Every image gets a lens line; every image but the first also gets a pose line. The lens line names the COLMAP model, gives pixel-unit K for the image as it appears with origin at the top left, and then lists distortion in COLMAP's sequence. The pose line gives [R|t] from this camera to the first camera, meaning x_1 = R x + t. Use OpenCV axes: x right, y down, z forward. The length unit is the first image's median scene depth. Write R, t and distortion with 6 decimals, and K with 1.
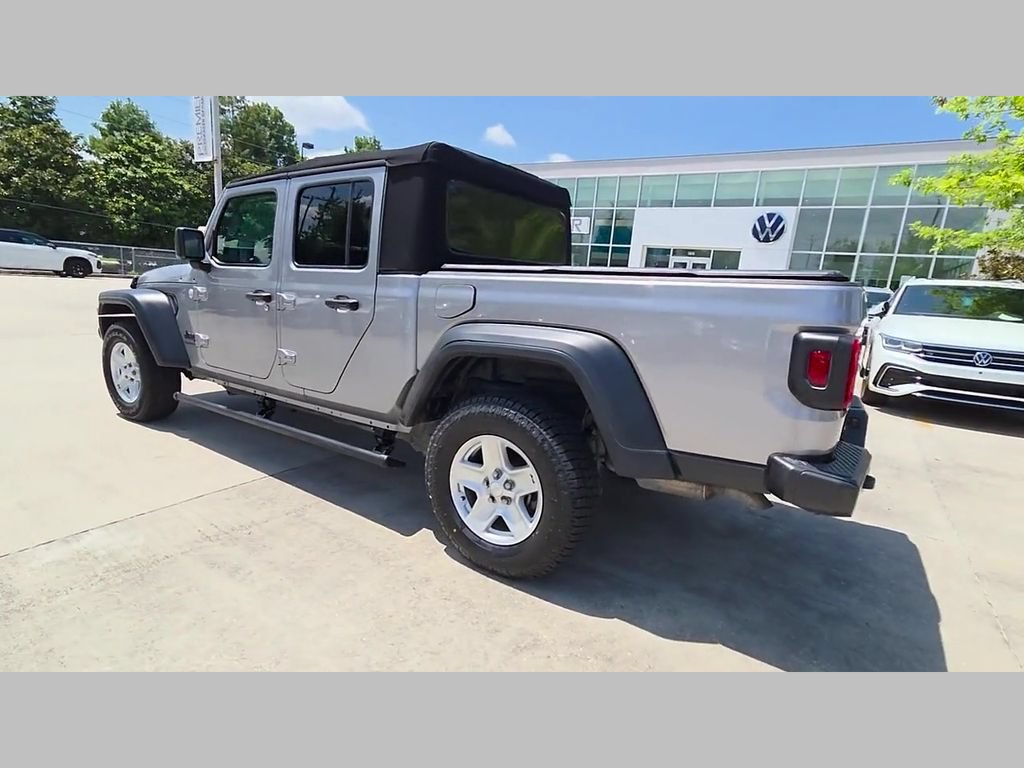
lens RADIAL K [[523.8, 0, 514.8], [0, 523.8, 385.9], [0, 0, 1]] dist [0.002083, 0.000018]
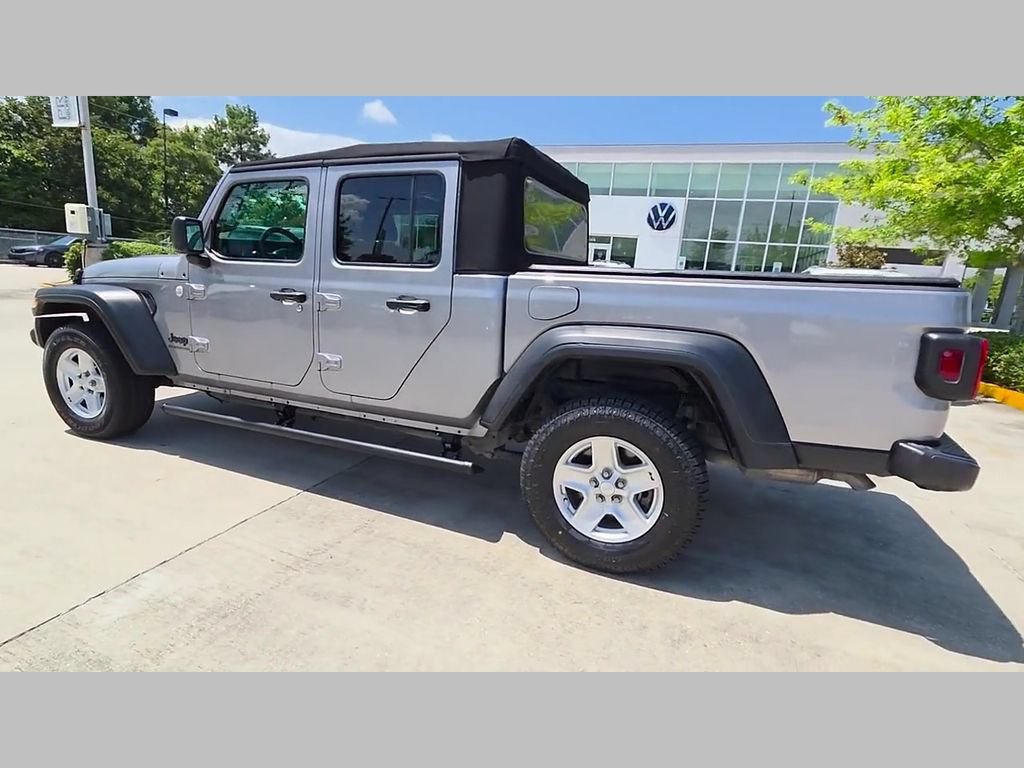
lens RADIAL K [[522.3, 0, 509.1], [0, 522.3, 380.3], [0, 0, 1]] dist [0.001840, 0.000454]
pose [[0.979201, -0.041910, 0.198519, -0.293522], [0.037594, 0.998969, 0.025461, -0.032655], [-0.199381, -0.017469, 0.979766, 0.034625]]
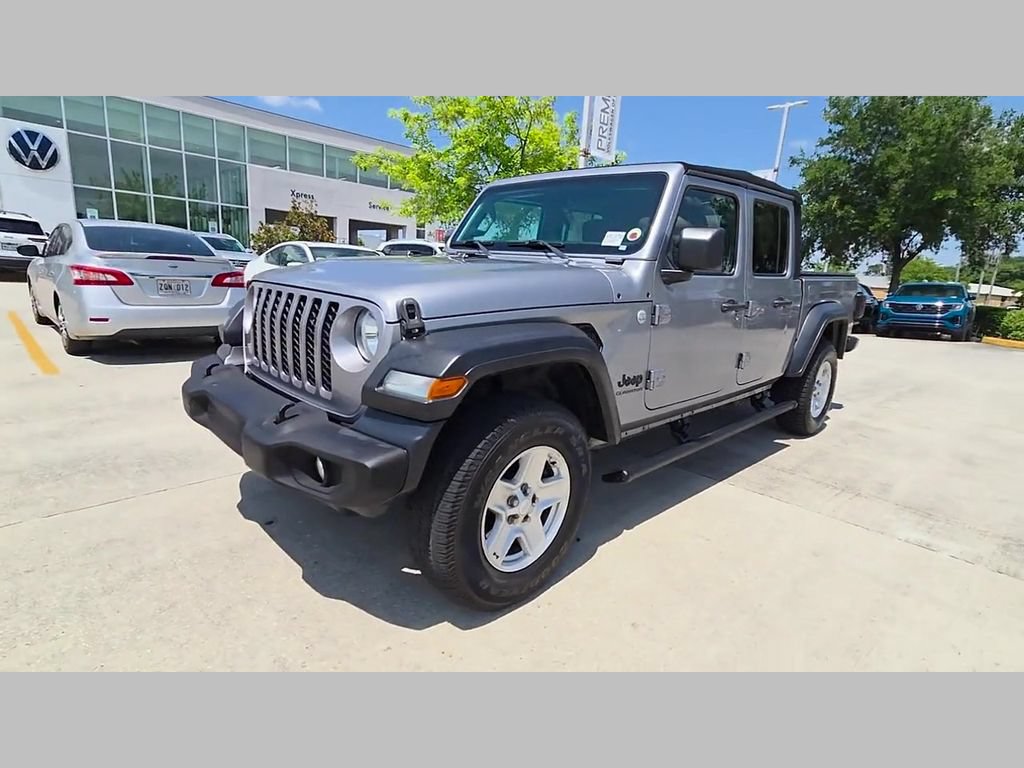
lens RADIAL K [[521.1, 0, 508.3], [0, 521.1, 379.7], [0, 0, 1]] dist [0.002094, 0.000387]
pose [[0.215805, -0.250268, 0.943819, -1.163007], [0.143705, 0.964210, 0.222817, -0.234218], [-0.965804, 0.087547, 0.244046, 0.851028]]
